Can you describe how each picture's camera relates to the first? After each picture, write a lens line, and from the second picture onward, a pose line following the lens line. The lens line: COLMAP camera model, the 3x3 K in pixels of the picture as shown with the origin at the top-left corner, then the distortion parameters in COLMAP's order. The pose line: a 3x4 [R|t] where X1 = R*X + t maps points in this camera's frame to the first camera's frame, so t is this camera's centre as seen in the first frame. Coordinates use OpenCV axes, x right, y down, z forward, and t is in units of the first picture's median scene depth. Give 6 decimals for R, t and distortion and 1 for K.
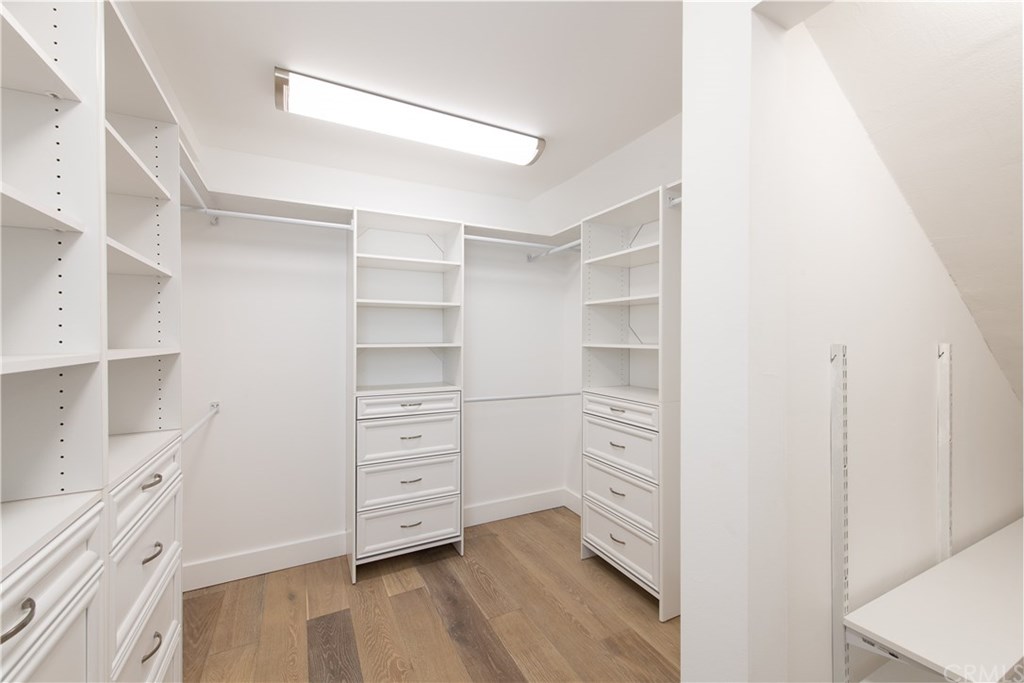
lens RADIAL K [[425.9, 0, 512.0], [0, 425.9, 341.5], [0, 0, 1]] dist [-0.000171, -0.000037]
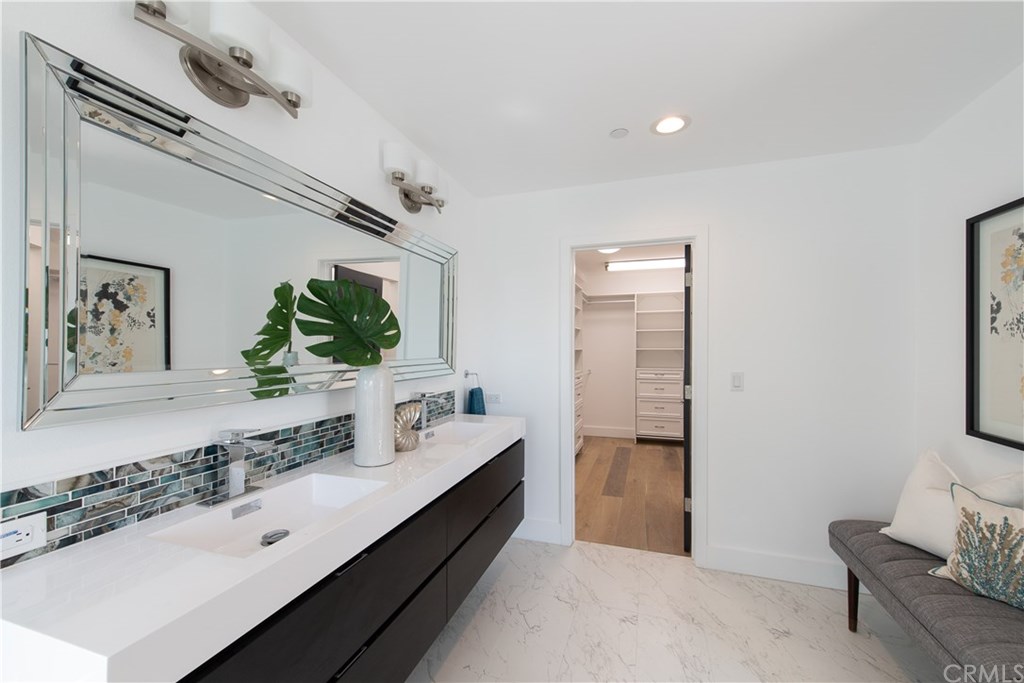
lens RADIAL K [[412.0, 0, 512.0], [0, 412.0, 341.5], [0, 0, 1]] dist [0.001294, 0.000013]
pose [[0.698281, -0.015070, -0.715665, 0.835019], [0.005245, 0.999859, -0.015937, -0.000664], [0.715804, 0.007375, 0.698262, -1.172454]]
